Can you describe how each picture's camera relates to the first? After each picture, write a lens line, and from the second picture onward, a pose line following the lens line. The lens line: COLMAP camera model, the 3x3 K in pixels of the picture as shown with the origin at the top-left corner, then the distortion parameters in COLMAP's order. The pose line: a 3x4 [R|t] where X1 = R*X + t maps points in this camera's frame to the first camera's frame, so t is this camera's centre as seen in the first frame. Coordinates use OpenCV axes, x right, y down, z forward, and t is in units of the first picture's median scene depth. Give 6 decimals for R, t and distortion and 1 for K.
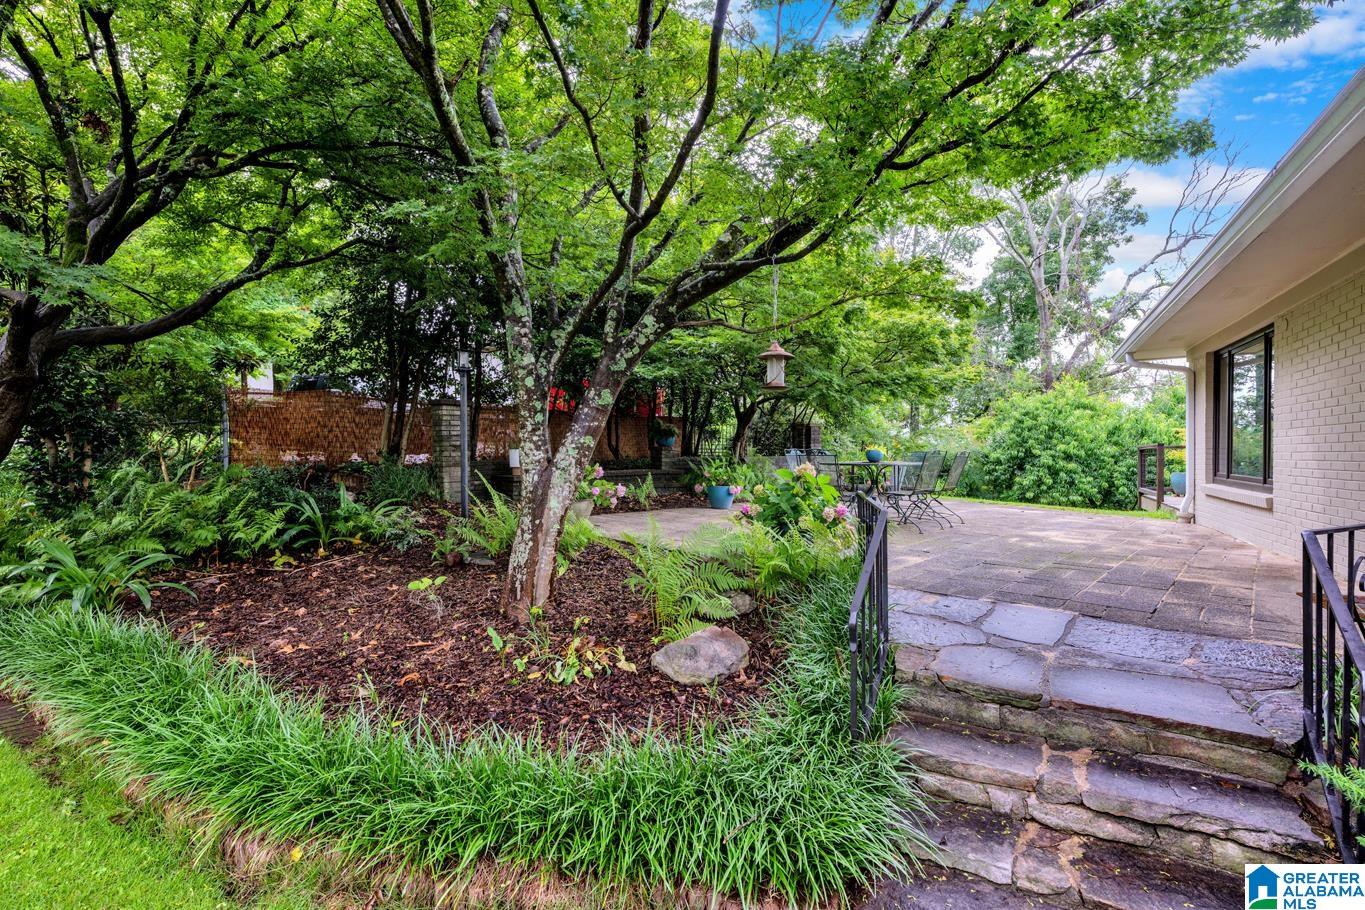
lens RADIAL K [[619.4, 0, 683.5], [0, 619.4, 453.1], [0, 0, 1]] dist [0.001538, 0.000122]
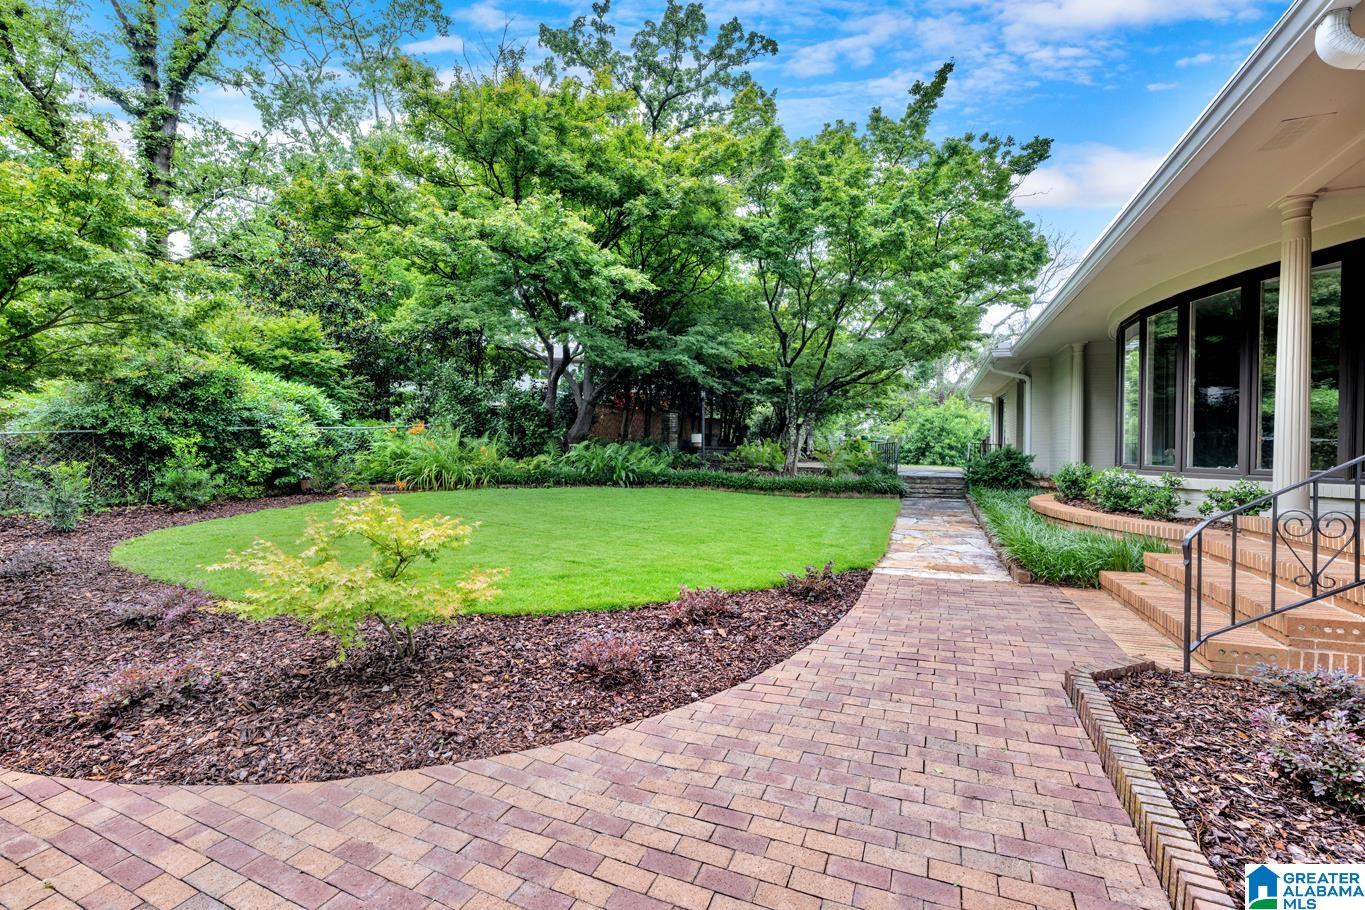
lens RADIAL K [[619.4, 0, 681.6], [0, 619.4, 455.3], [0, 0, 1]] dist [0.001538, 0.000122]
pose [[0.991613, 0.009083, 0.128920, -0.270007], [-0.009950, 0.999932, 0.006083, 0.022512], [-0.128856, -0.007315, 0.991636, -0.487341]]
